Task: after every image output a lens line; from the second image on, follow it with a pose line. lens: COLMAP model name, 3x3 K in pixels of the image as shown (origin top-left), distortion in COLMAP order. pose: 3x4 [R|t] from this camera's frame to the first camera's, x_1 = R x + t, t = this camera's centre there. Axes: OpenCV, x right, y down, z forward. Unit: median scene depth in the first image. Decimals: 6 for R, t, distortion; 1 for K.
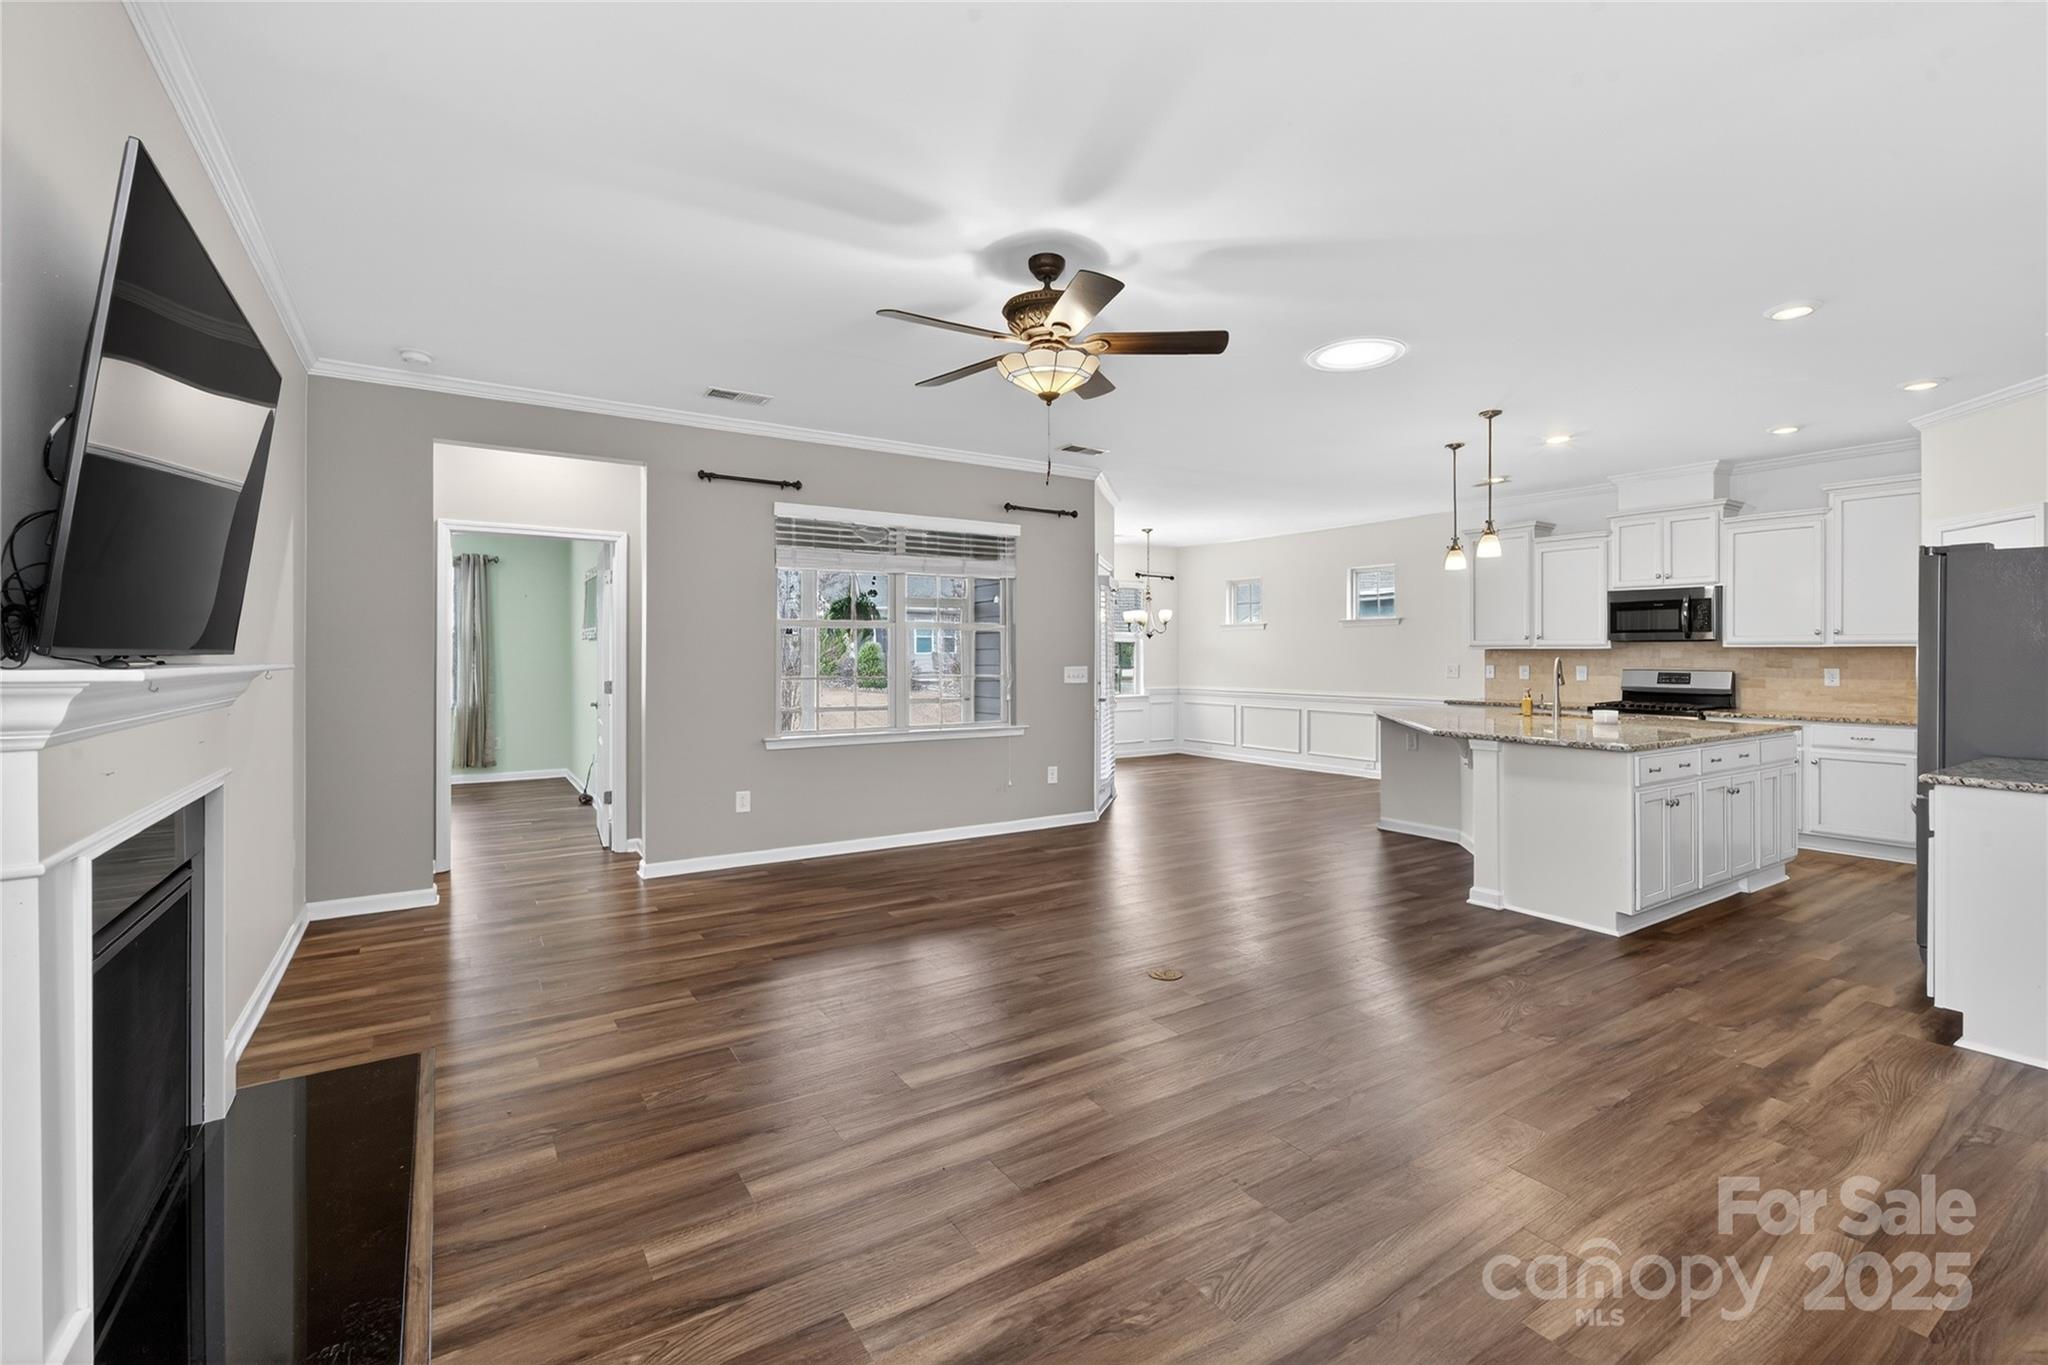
lens RADIAL K [[891.9, 0, 1037.4], [0, 891.9, 657.5], [0, 0, 1]] dist [0.002967, 0.000391]
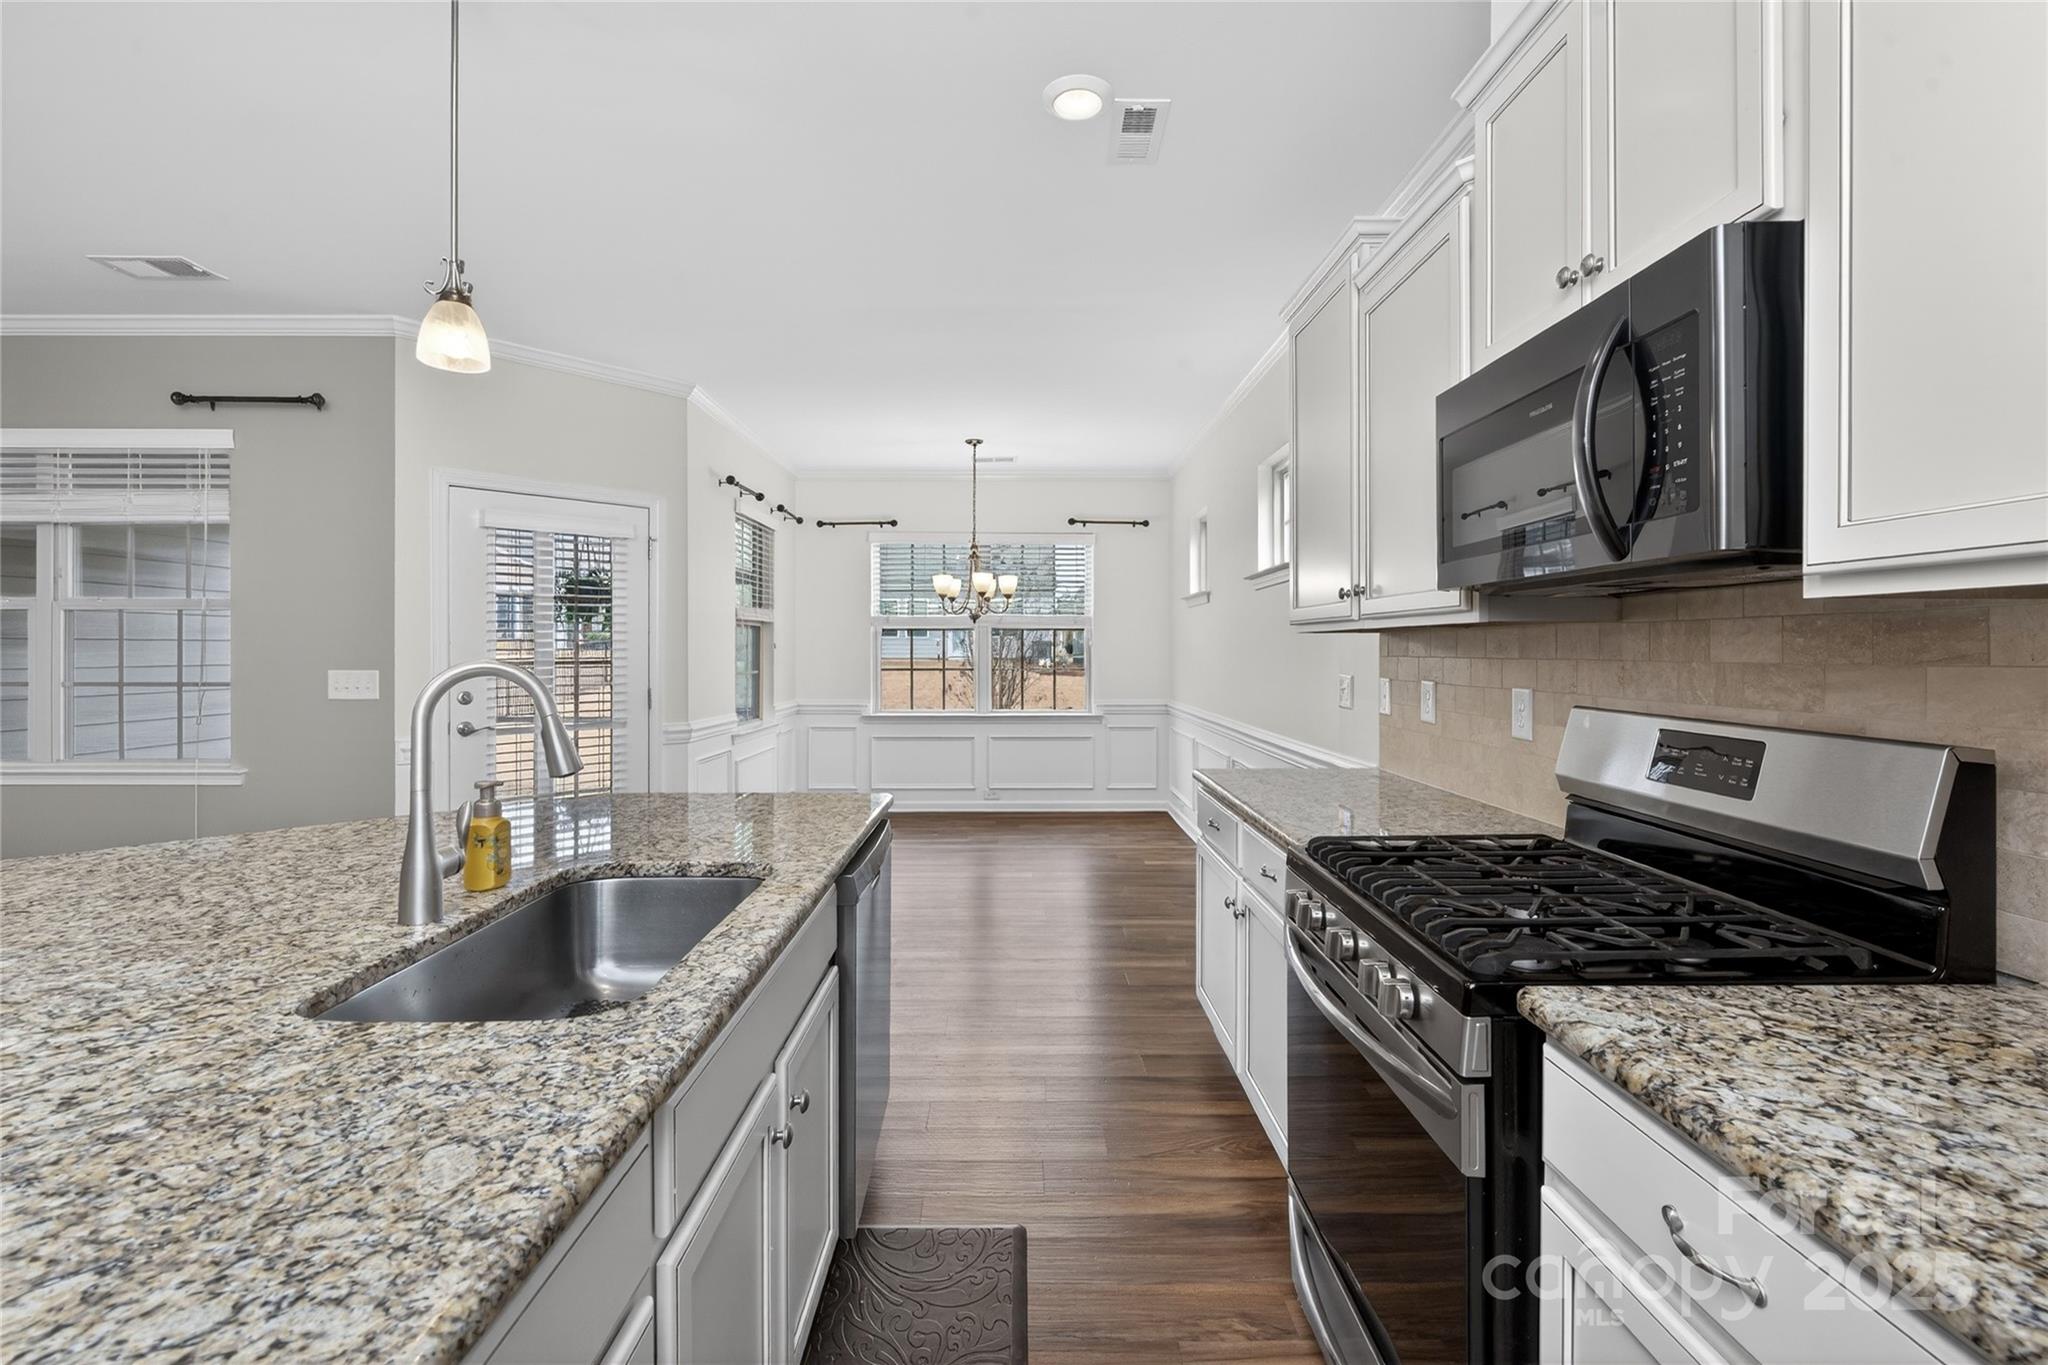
lens RADIAL K [[891.9, 0, 1023.2], [0, 891.9, 662.4], [0, 0, 1]] dist [0.002967, 0.000391]
pose [[0.833642, 0.007898, -0.552249, 0.710416], [-0.001707, 0.999930, 0.011723, -0.002011], [0.552303, -0.008830, 0.833597, 0.756658]]
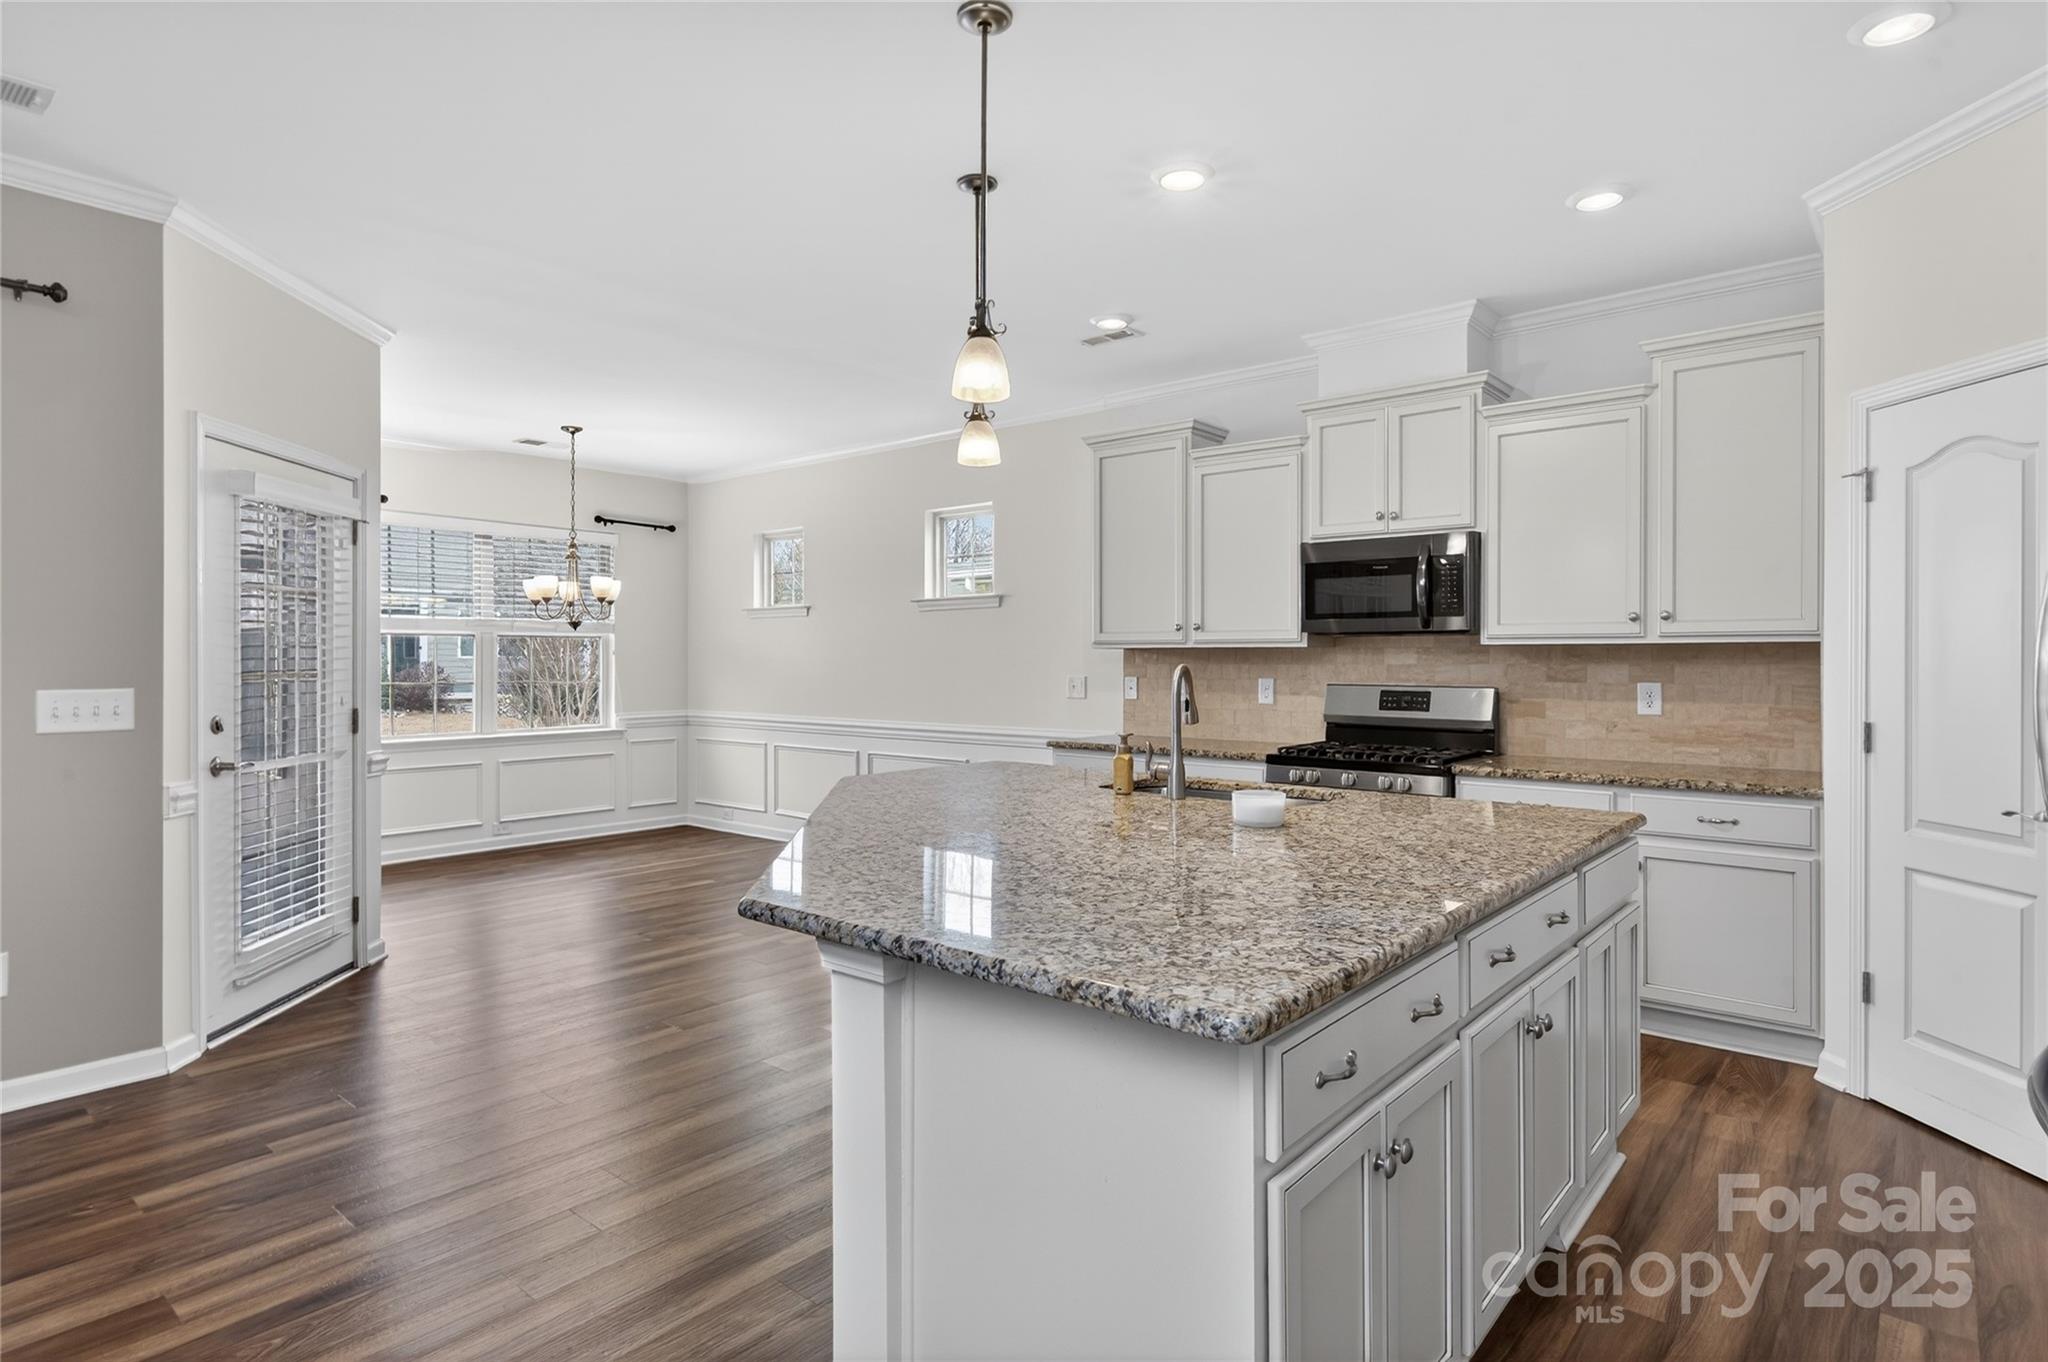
lens RADIAL K [[1075.5, 0, 1026.8], [0, 1075.5, 669.3], [0, 0, 1]] dist [0.001581, -0.000075]
pose [[0.960961, -0.003037, 0.276668, 0.307454], [0.001180, 0.999976, 0.006877, -0.001249], [-0.276682, -0.006282, 0.960941, 0.429967]]
